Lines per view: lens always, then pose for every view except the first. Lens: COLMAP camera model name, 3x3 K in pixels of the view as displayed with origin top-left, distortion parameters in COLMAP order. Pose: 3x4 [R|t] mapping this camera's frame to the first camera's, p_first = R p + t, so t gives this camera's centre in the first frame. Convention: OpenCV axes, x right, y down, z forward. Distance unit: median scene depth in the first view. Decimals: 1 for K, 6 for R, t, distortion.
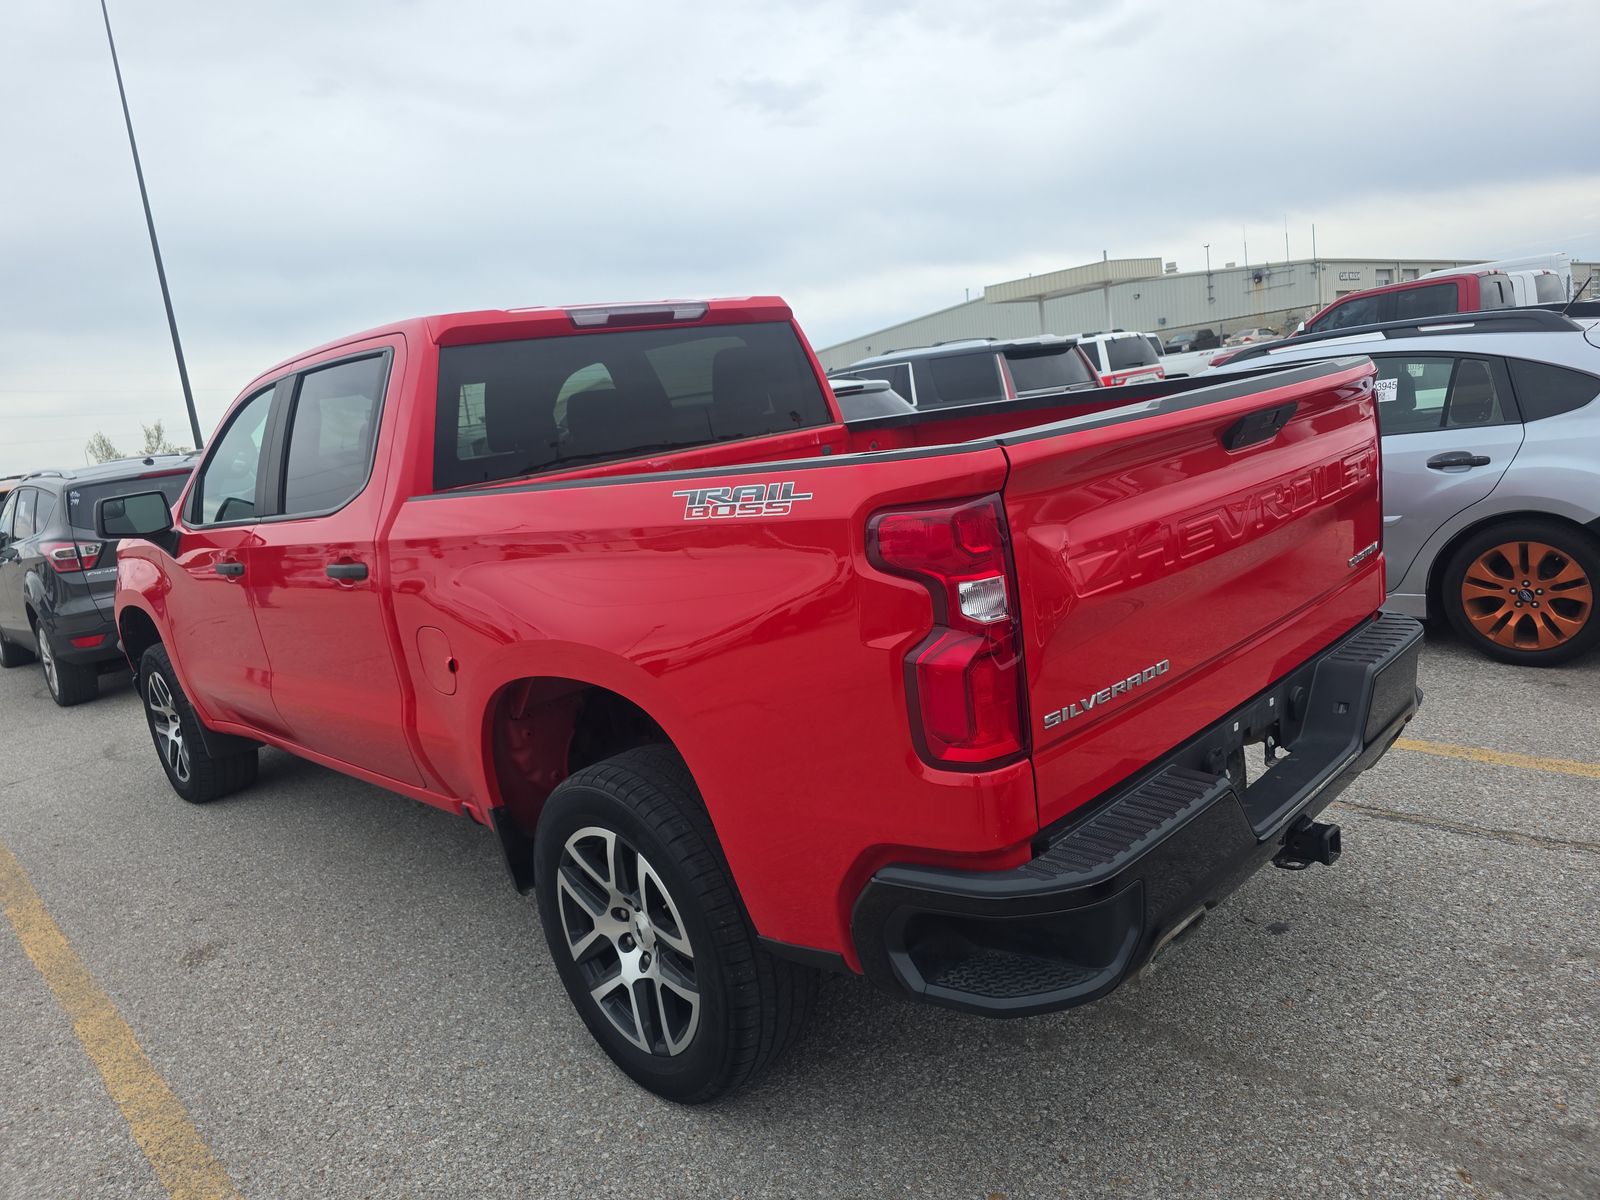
lens RADIAL K [[1158.1, 0, 831.7], [0, 1158.1, 567.0], [0, 0, 1]] dist [0.083816, -0.097447]
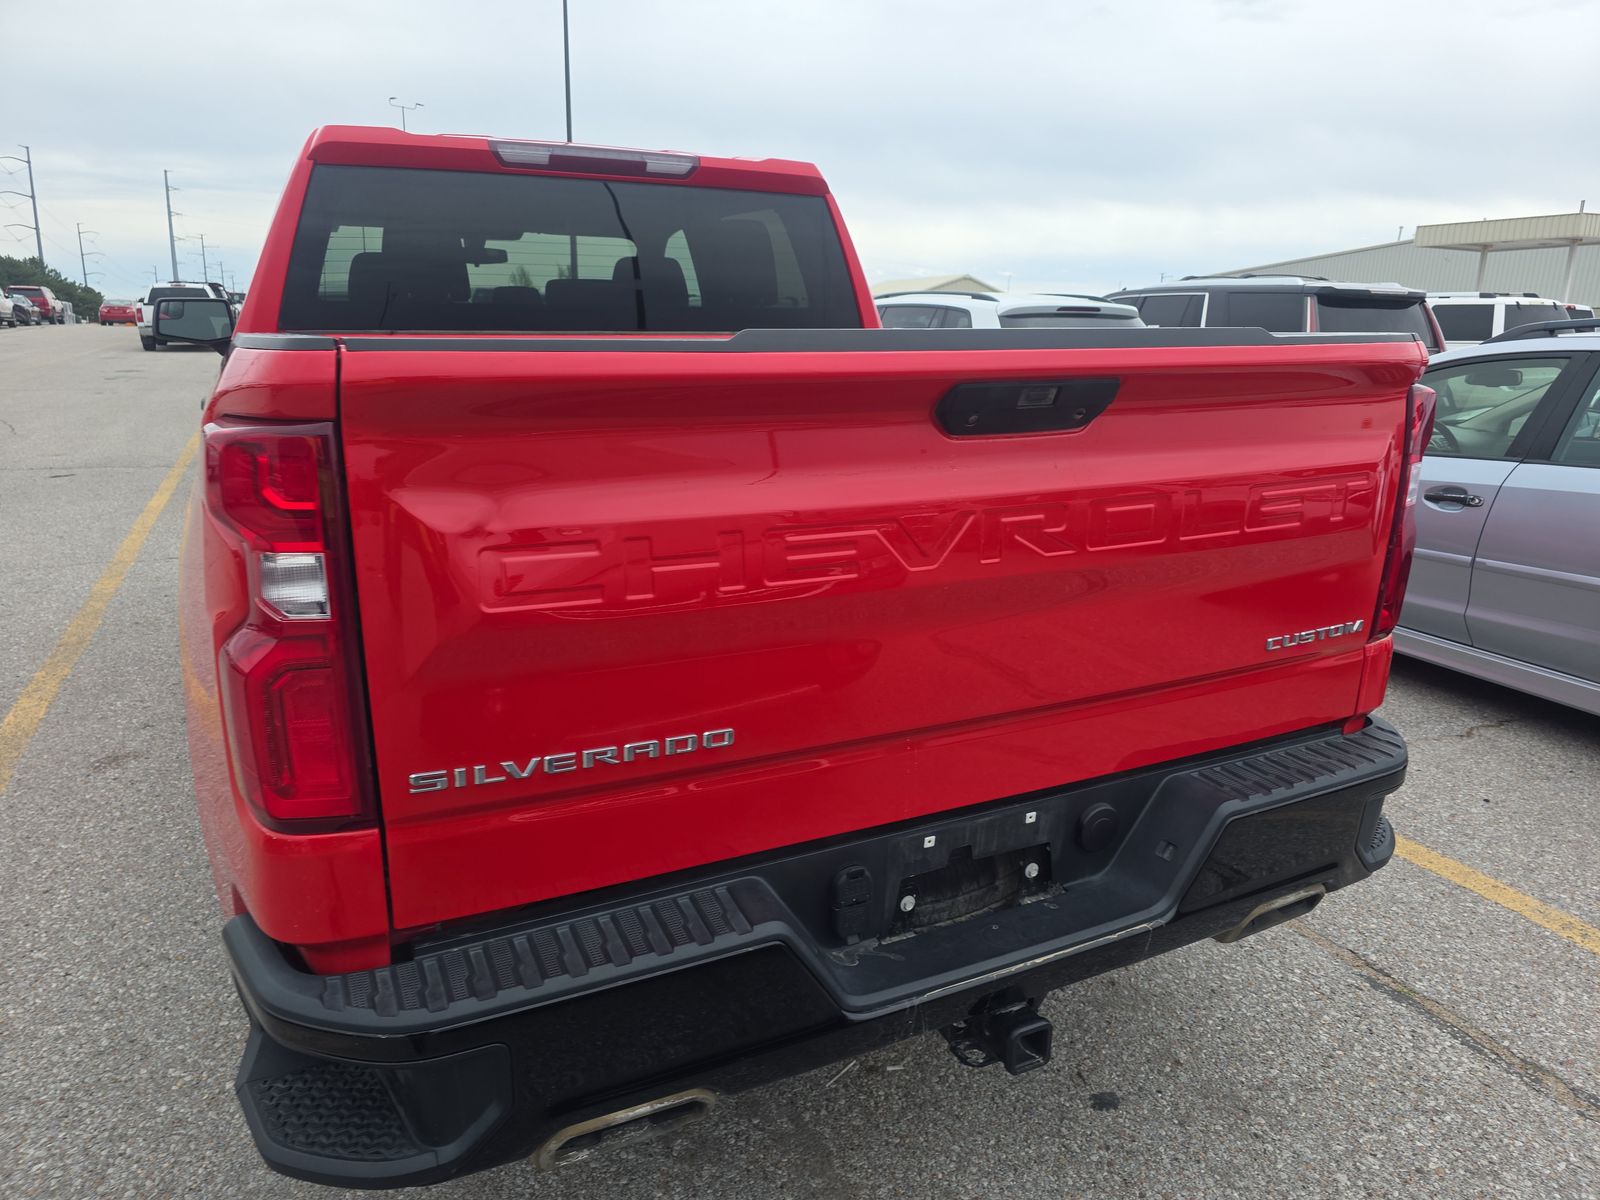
lens RADIAL K [[1145.4, 0, 883.7], [0, 1145.4, 615.8], [0, 0, 1]] dist [0.054688, -0.060241]
pose [[0.937420, 0.217027, -0.272291, 0.312631], [-0.183779, 0.972585, 0.142489, -0.053816], [0.295750, -0.083531, 0.951606, 0.242874]]
